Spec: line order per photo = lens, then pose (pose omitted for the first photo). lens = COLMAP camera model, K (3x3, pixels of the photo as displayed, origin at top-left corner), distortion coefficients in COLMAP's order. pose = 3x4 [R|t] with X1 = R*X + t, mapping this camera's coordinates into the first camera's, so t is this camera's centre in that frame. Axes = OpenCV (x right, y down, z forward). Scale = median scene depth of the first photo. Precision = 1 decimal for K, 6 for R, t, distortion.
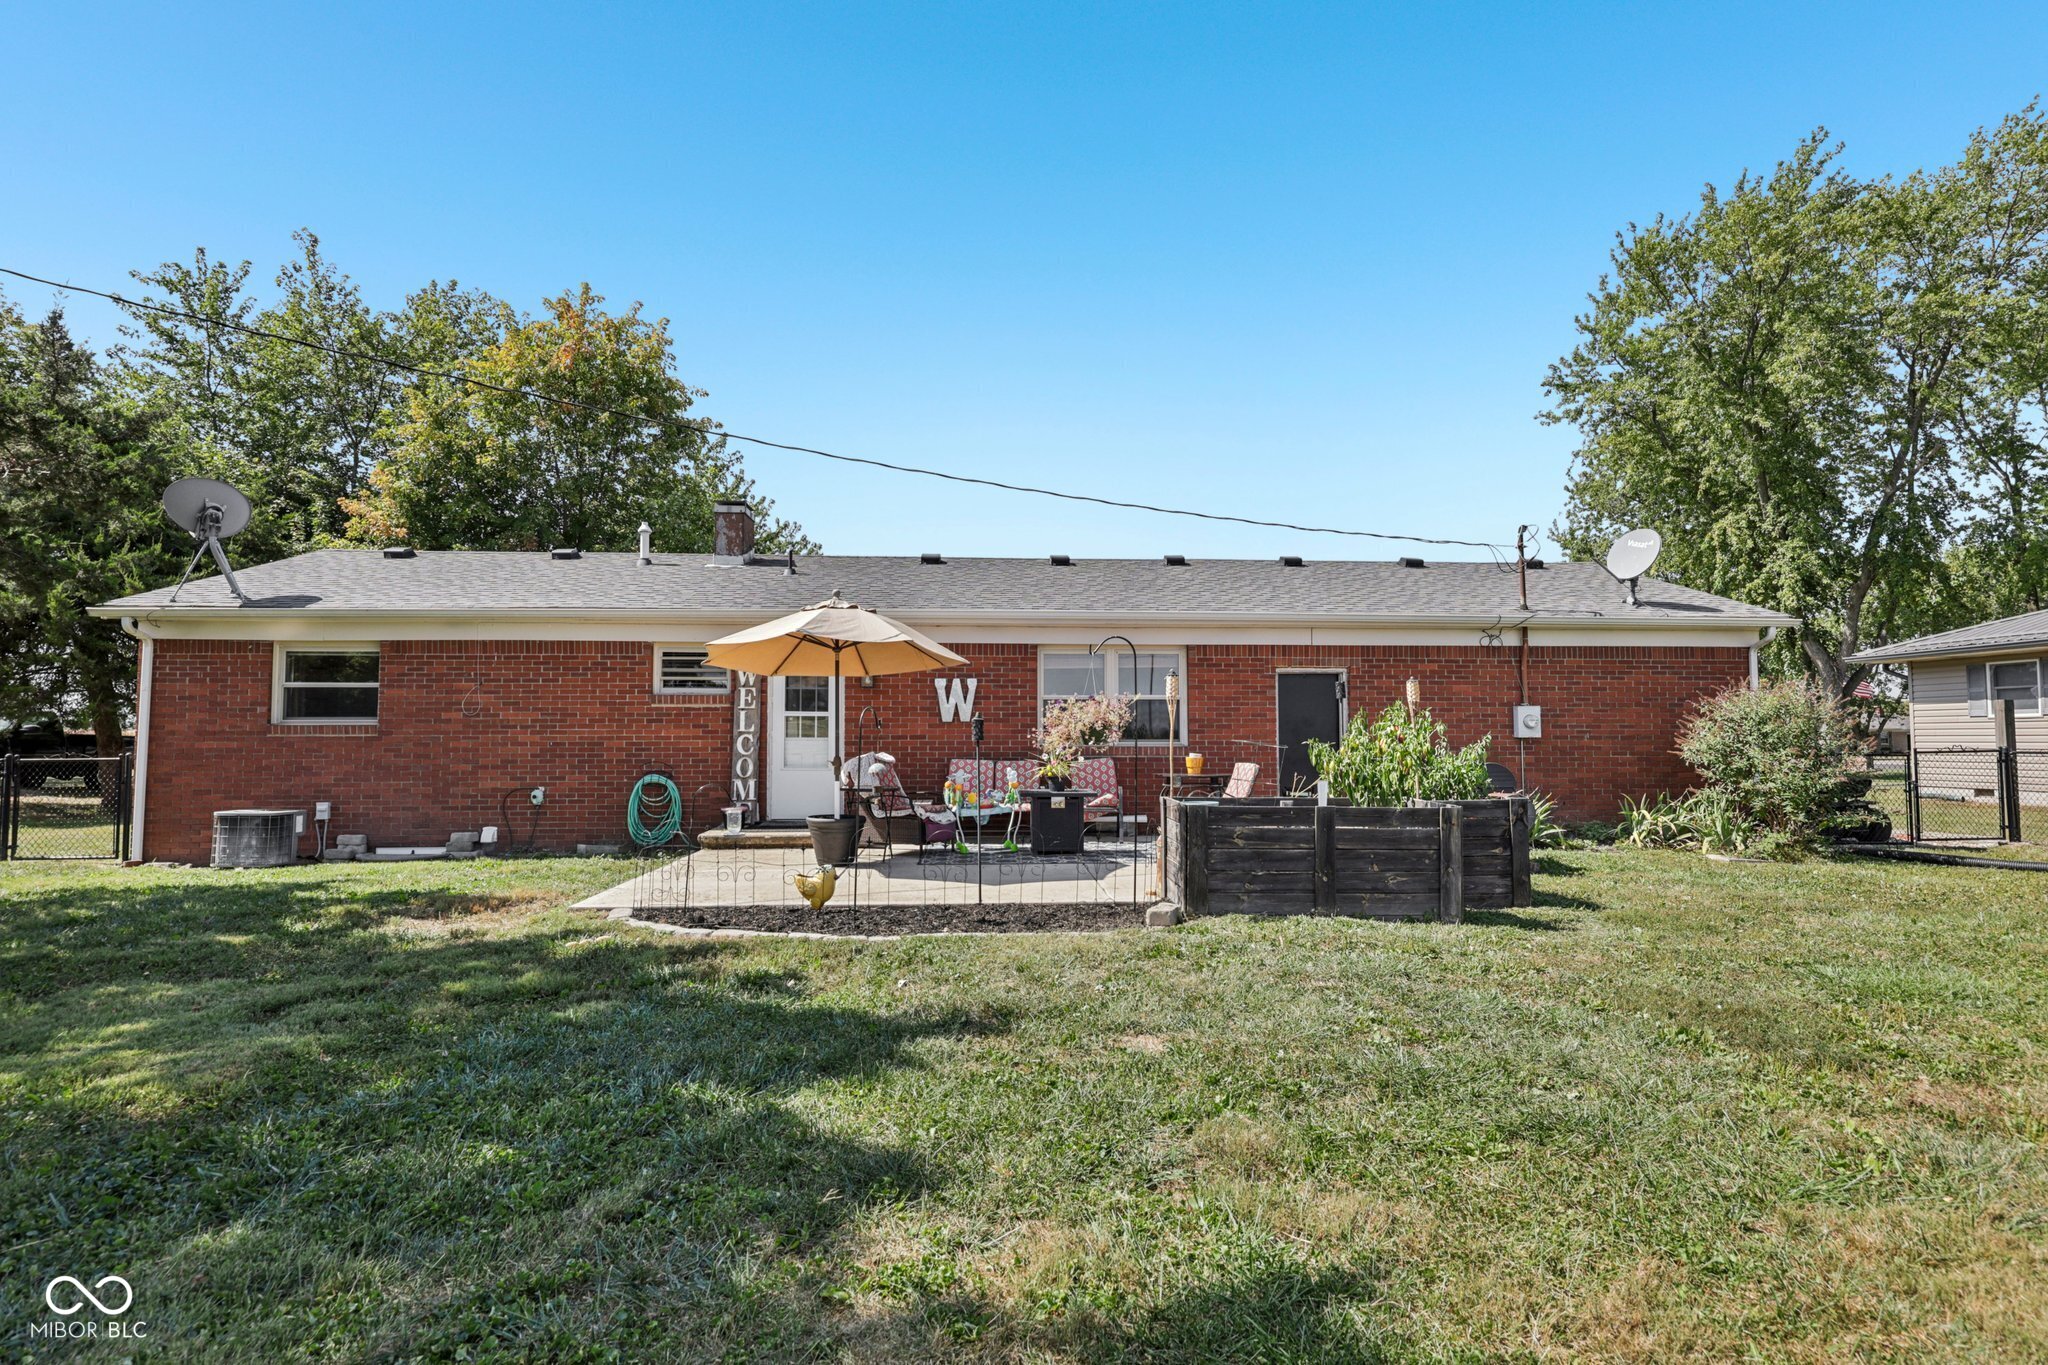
lens RADIAL K [[1034.4, 0, 1024.0], [0, 1034.4, 682.5], [0, 0, 1]] dist [-0.001836, -0.000424]
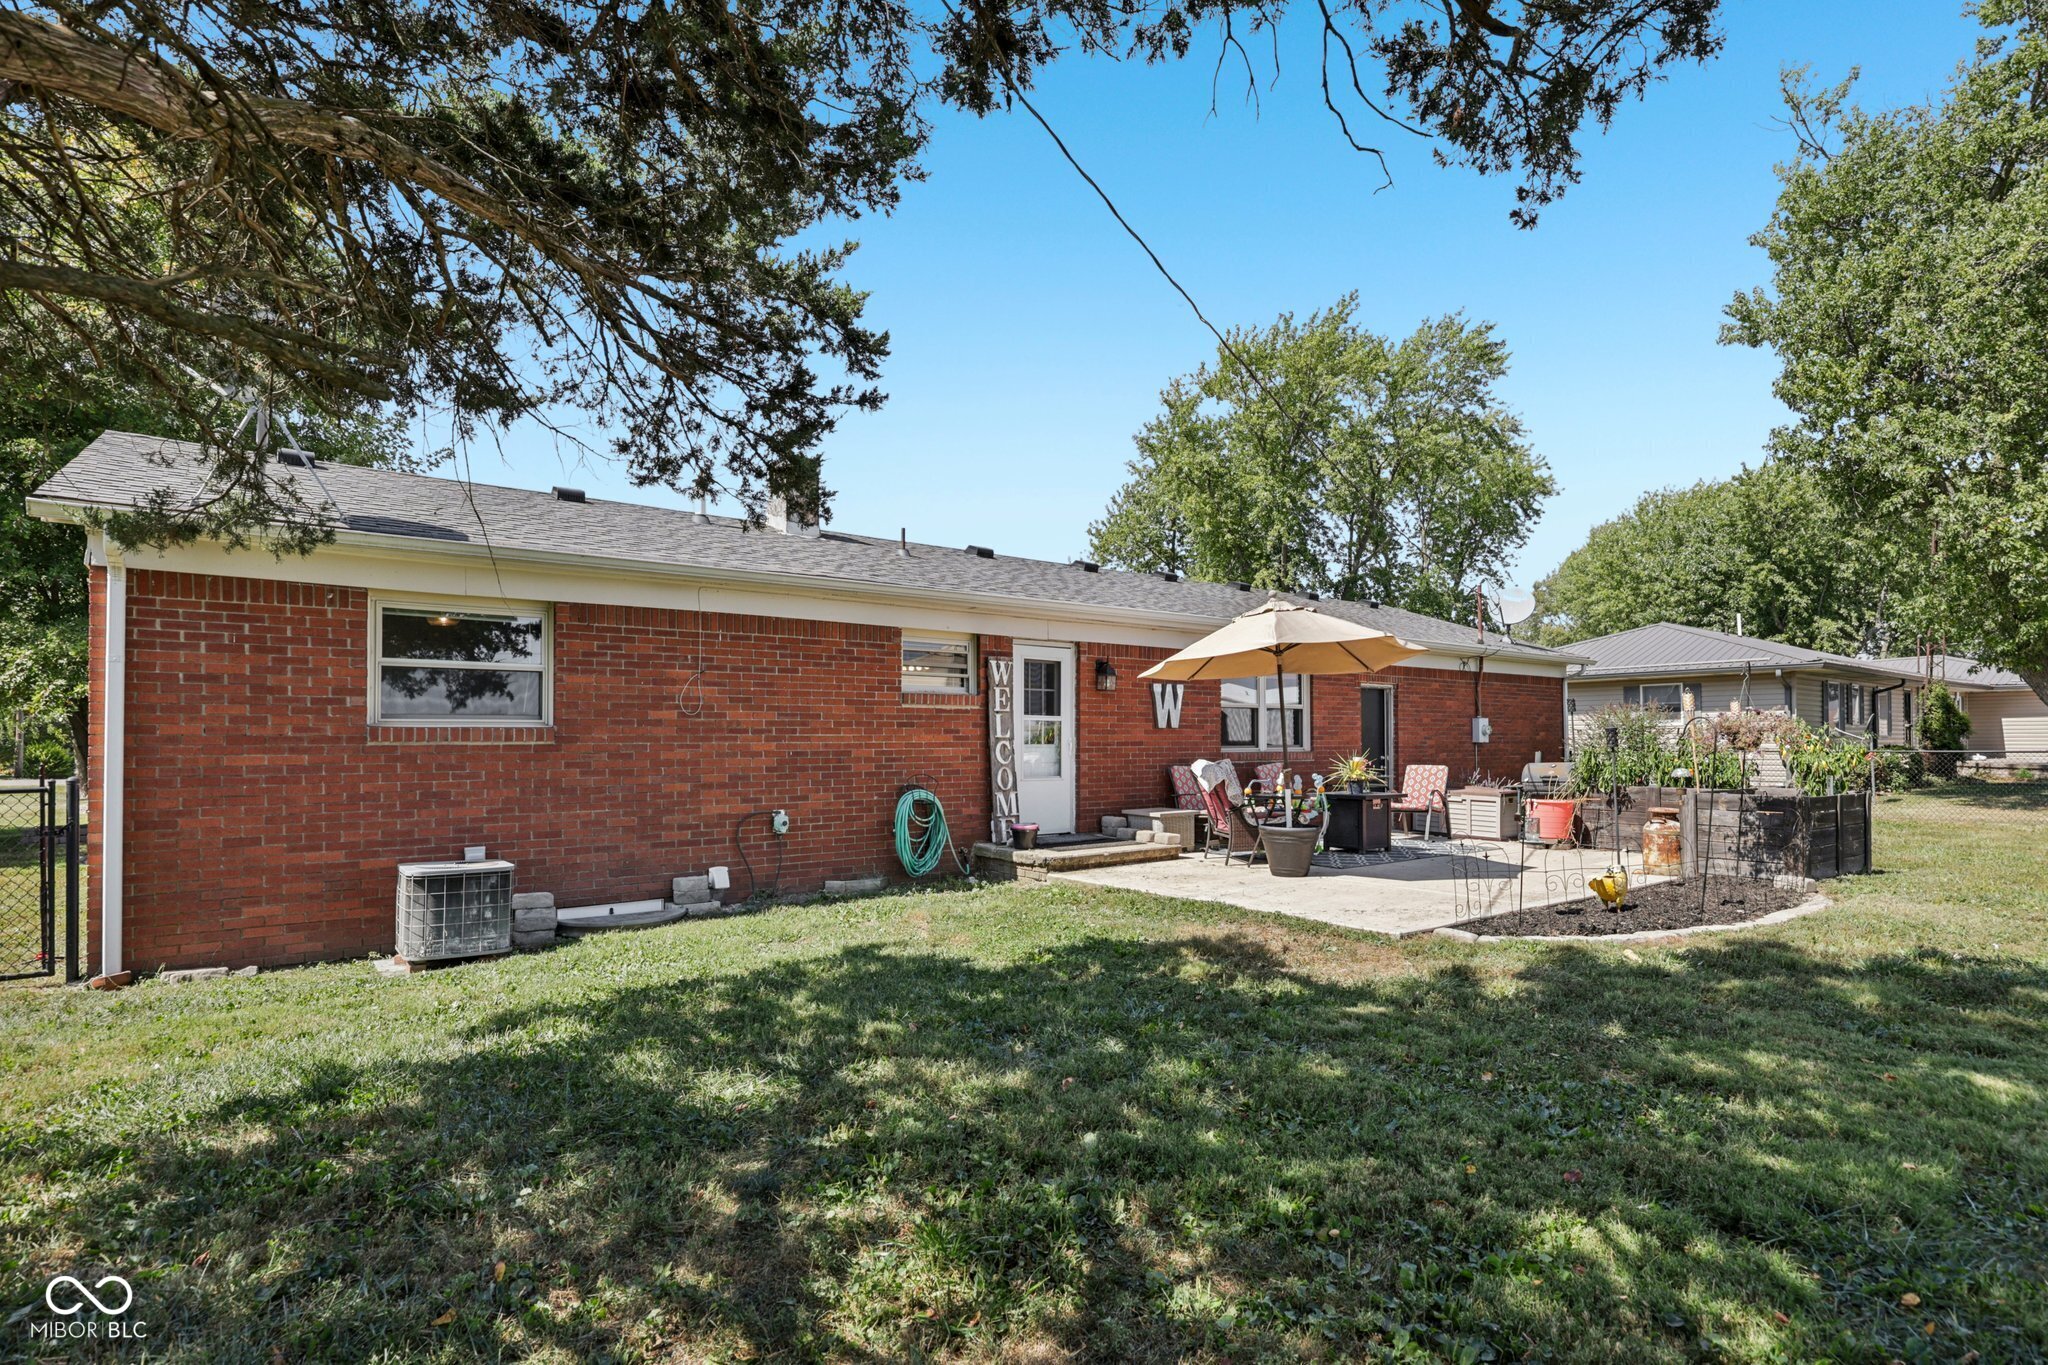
lens RADIAL K [[1026.4, 0, 1029.7], [0, 1026.4, 731.0], [0, 0, 1]] dist [-0.002809, -0.000643]
pose [[0.821388, 0.003954, 0.570356, -0.746930], [-0.026550, 0.999157, 0.031308, 0.014125], [-0.569751, -0.040859, 0.820801, 0.276788]]
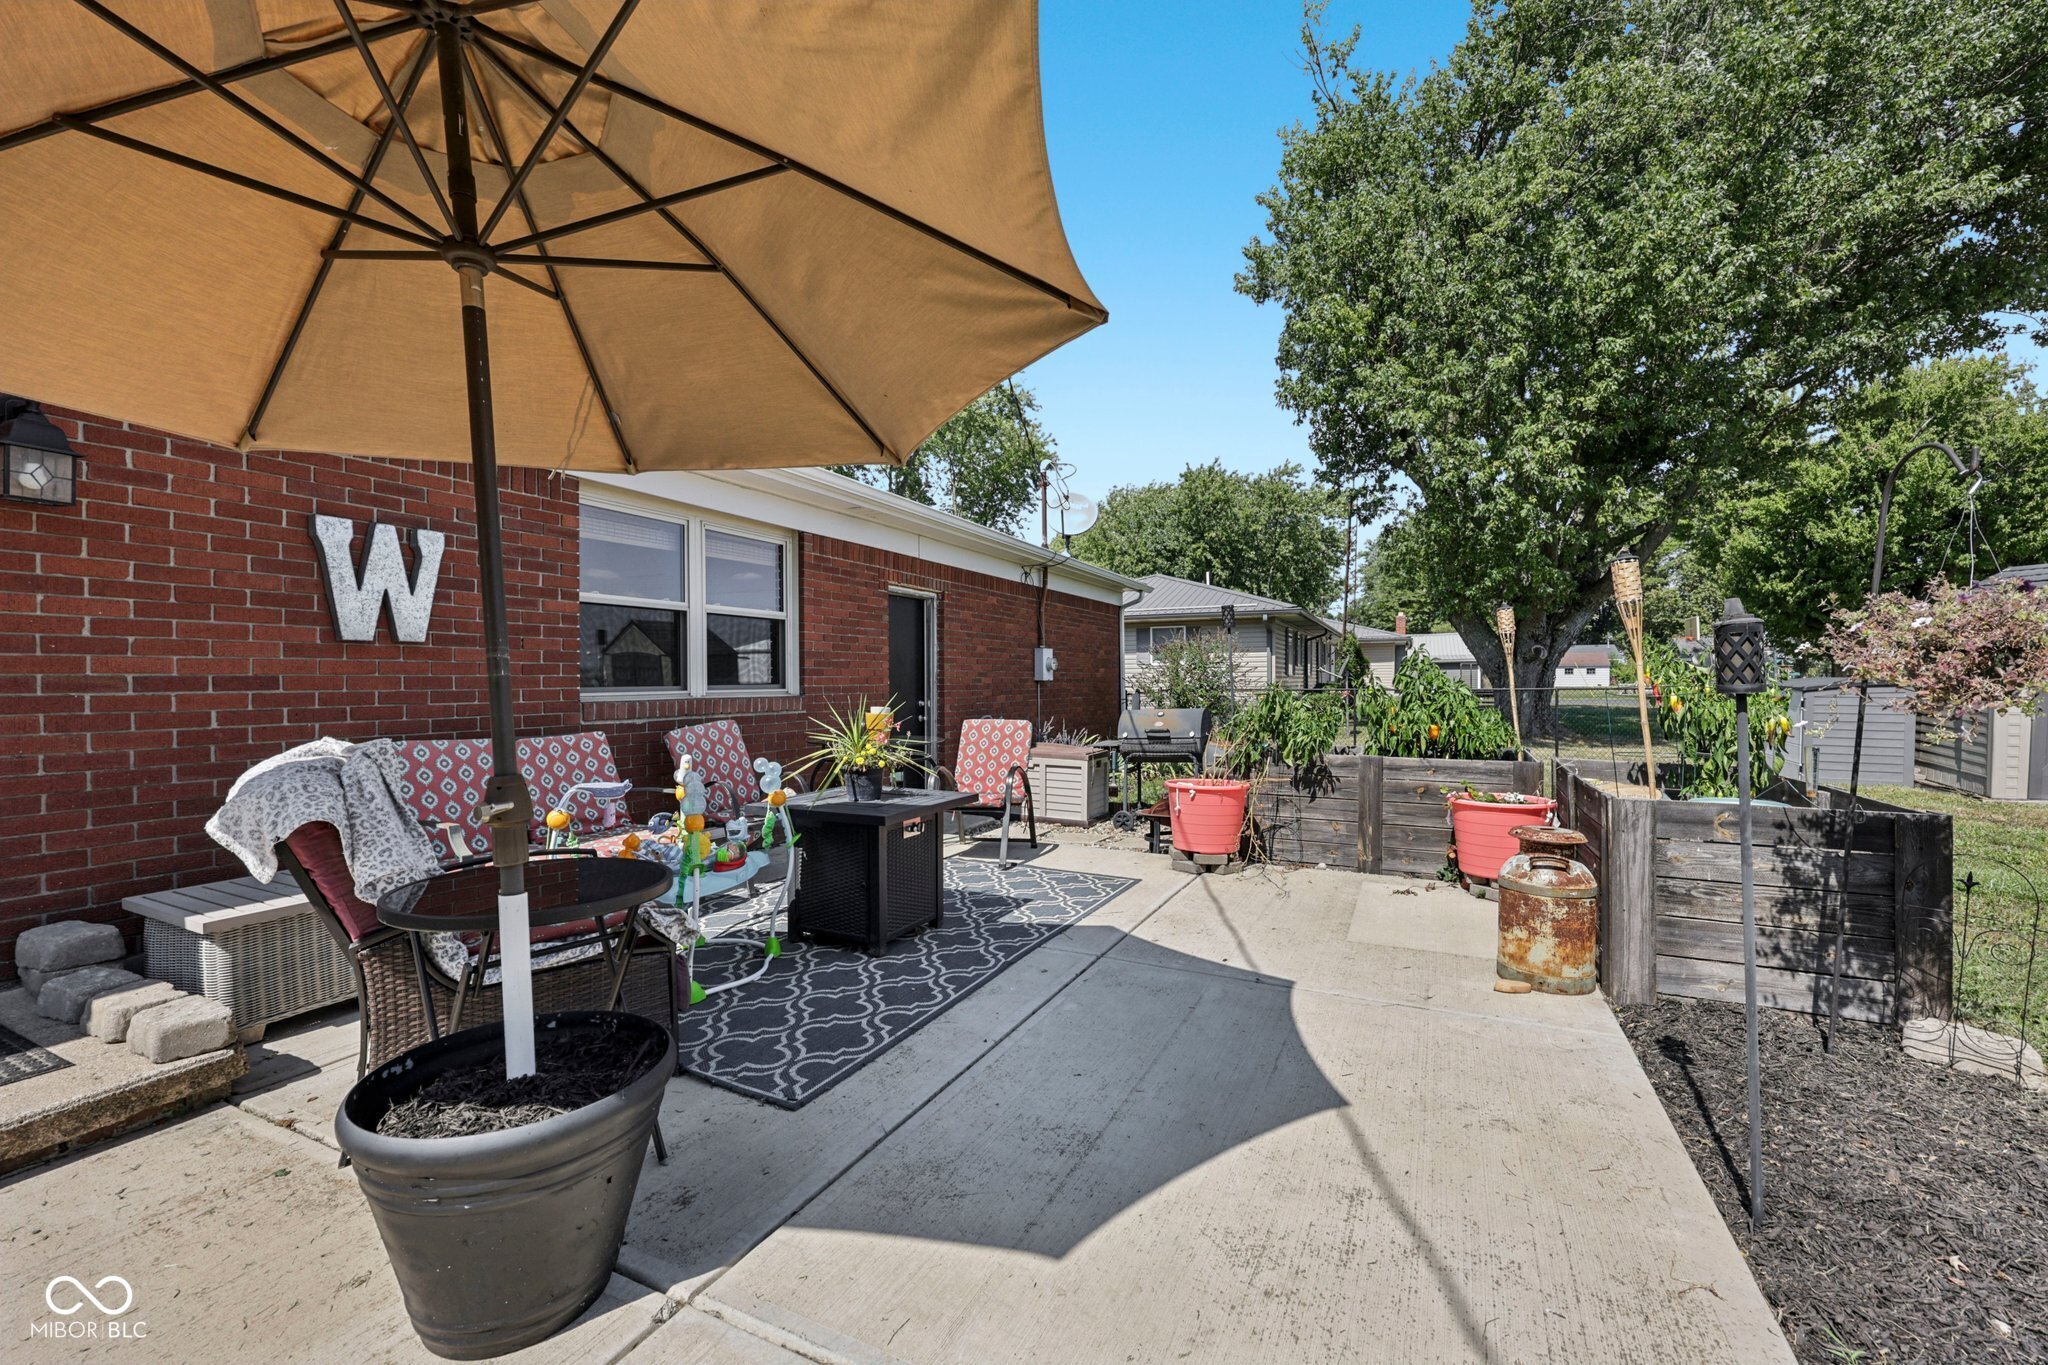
lens RADIAL K [[823.9, 0, 1041.6], [0, 823.9, 701.6], [0, 0, 1]] dist [-0.001624, 0.000251]
pose [[0.464558, -0.023899, 0.885220, -0.223473], [-0.043640, 0.997803, 0.049840, 0.035837], [-0.884467, -0.061785, 0.462495, 0.663895]]
